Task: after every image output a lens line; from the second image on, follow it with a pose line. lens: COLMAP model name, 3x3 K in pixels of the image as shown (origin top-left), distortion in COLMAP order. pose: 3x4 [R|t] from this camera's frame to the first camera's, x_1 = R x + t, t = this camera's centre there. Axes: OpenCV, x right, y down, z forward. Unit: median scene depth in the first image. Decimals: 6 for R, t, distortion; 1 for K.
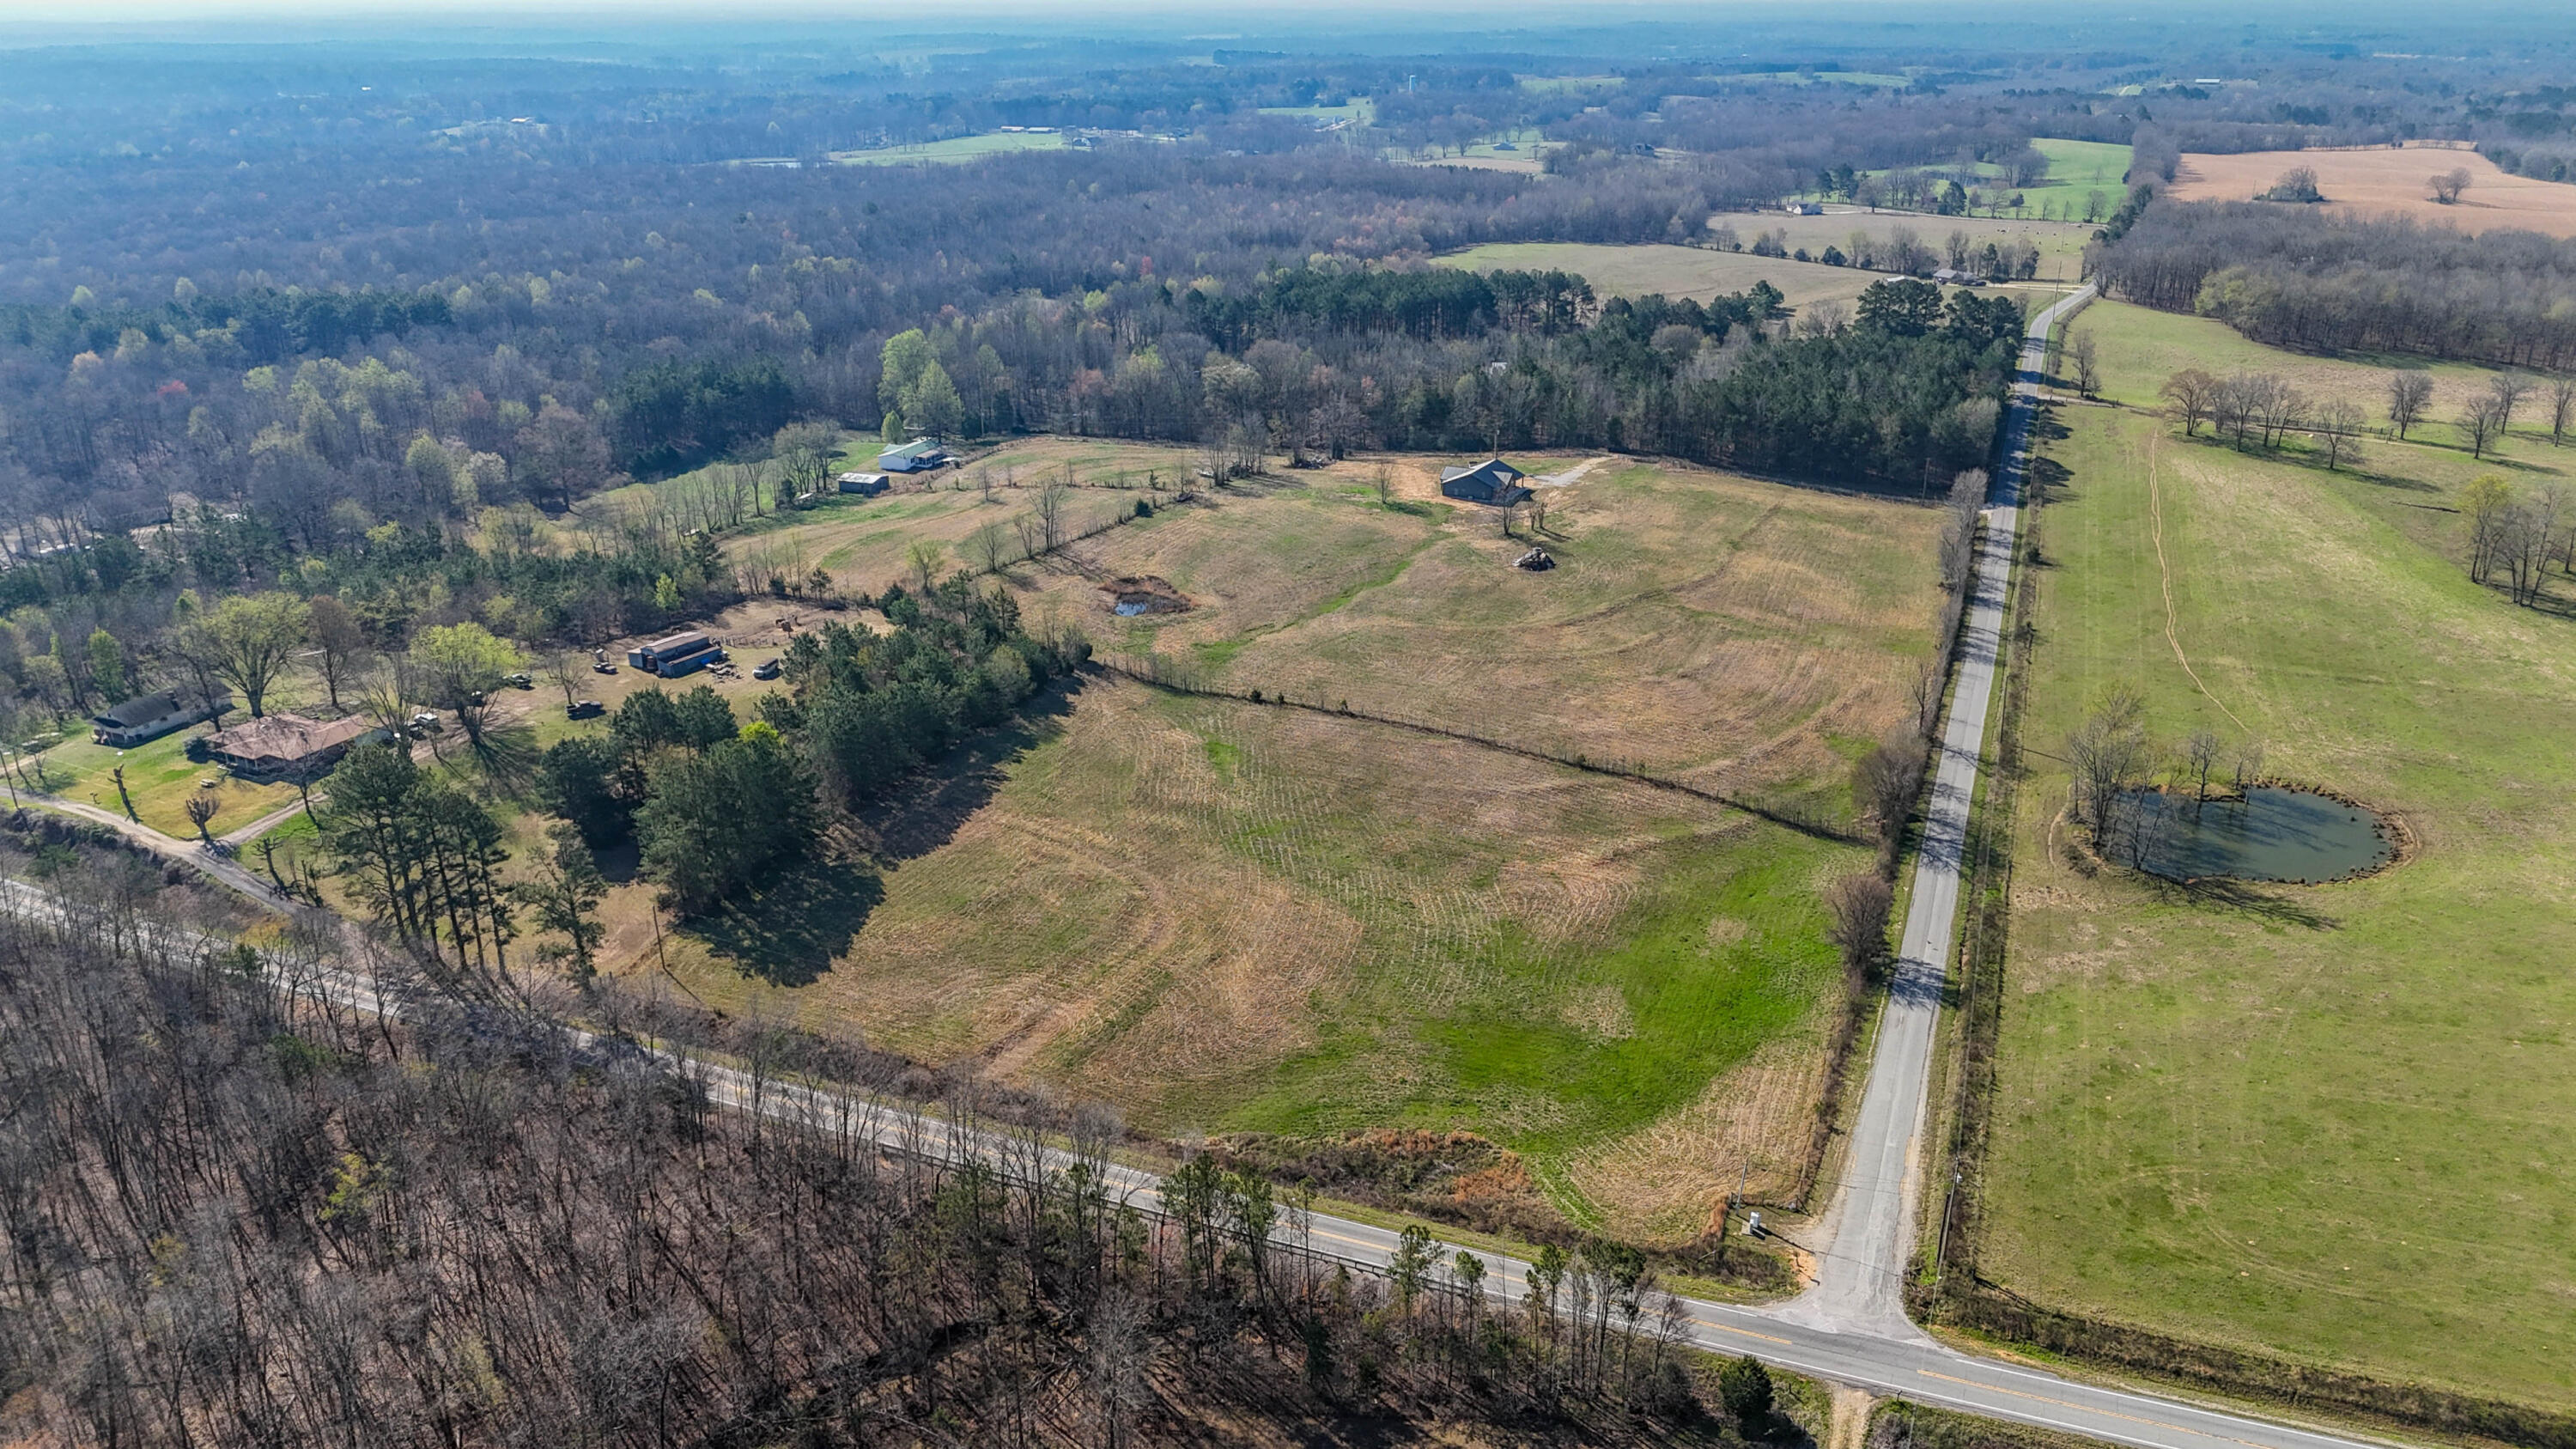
lens RADIAL K [[1860.3, 0, 1306.3], [0, 1860.3, 717.0], [0, 0, 1]] dist [0.083201, -0.084135]
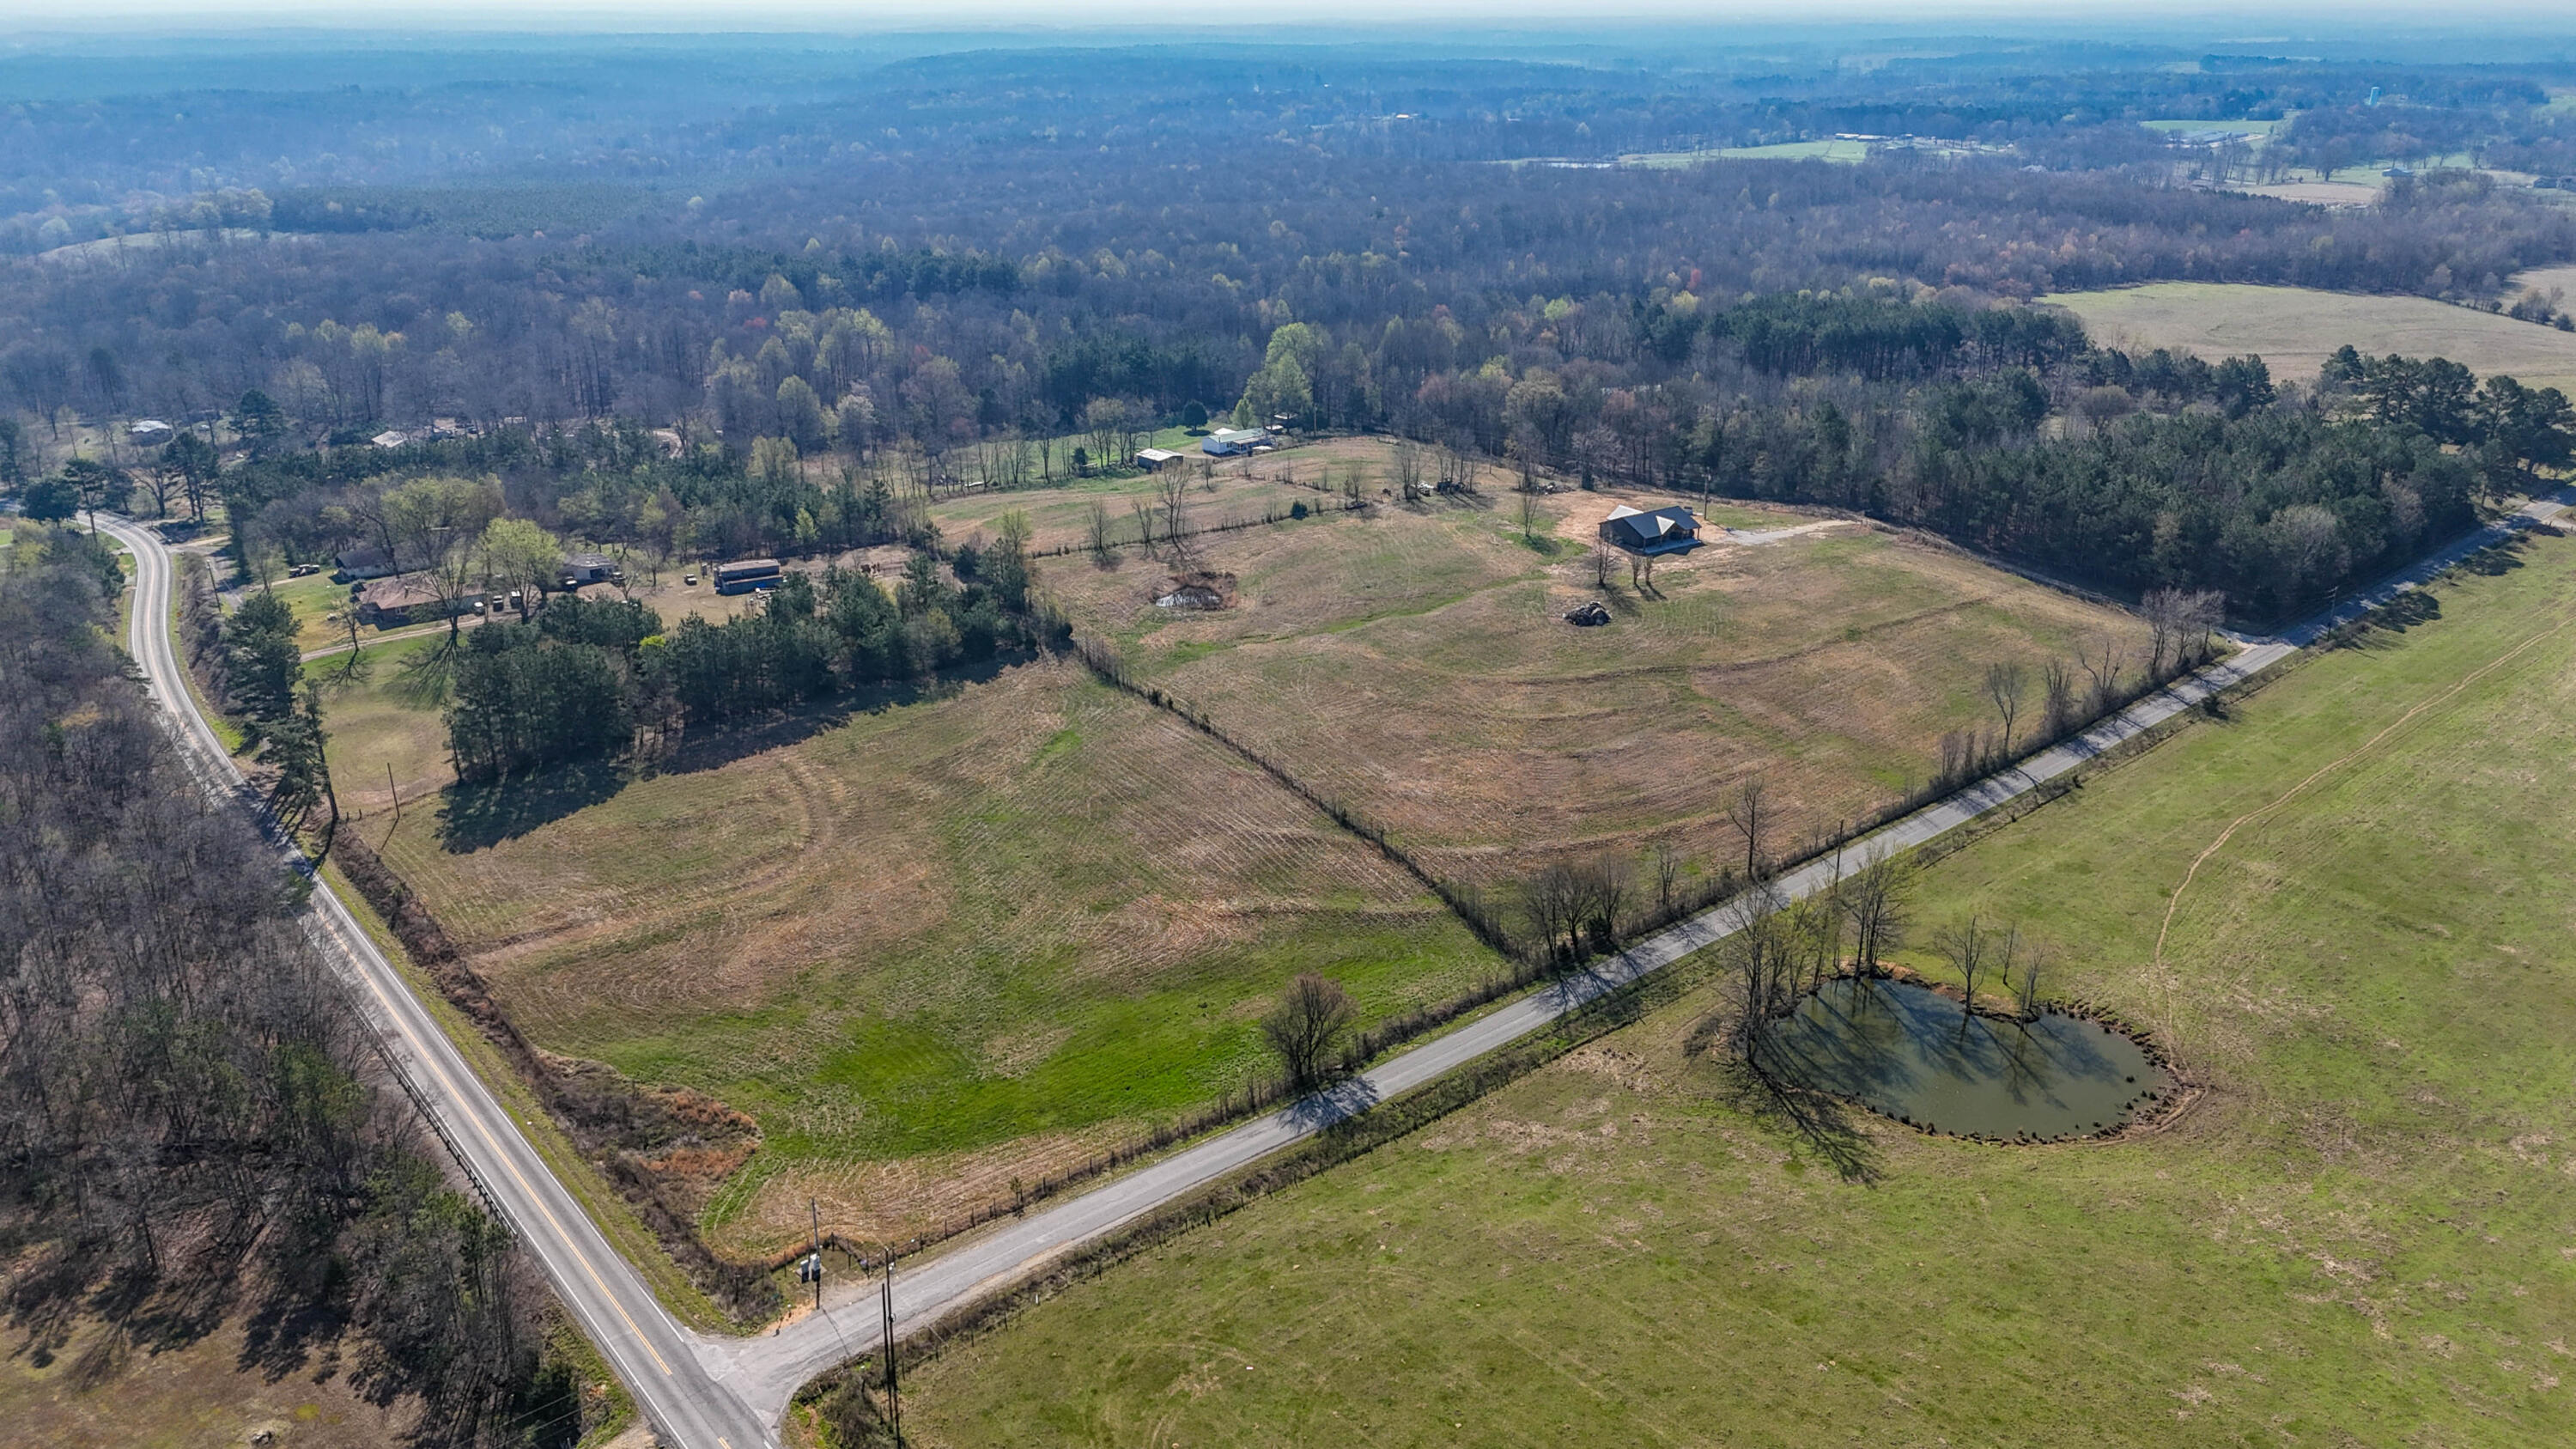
lens RADIAL K [[1860.3, 0, 1306.3], [0, 1860.3, 717.0], [0, 0, 1]] dist [0.083201, -0.084135]
pose [[0.878420, 0.173243, -0.445382, 0.506822], [-0.174068, 0.983944, 0.039420, -0.055740], [0.445061, 0.042899, 0.894472, 0.137335]]
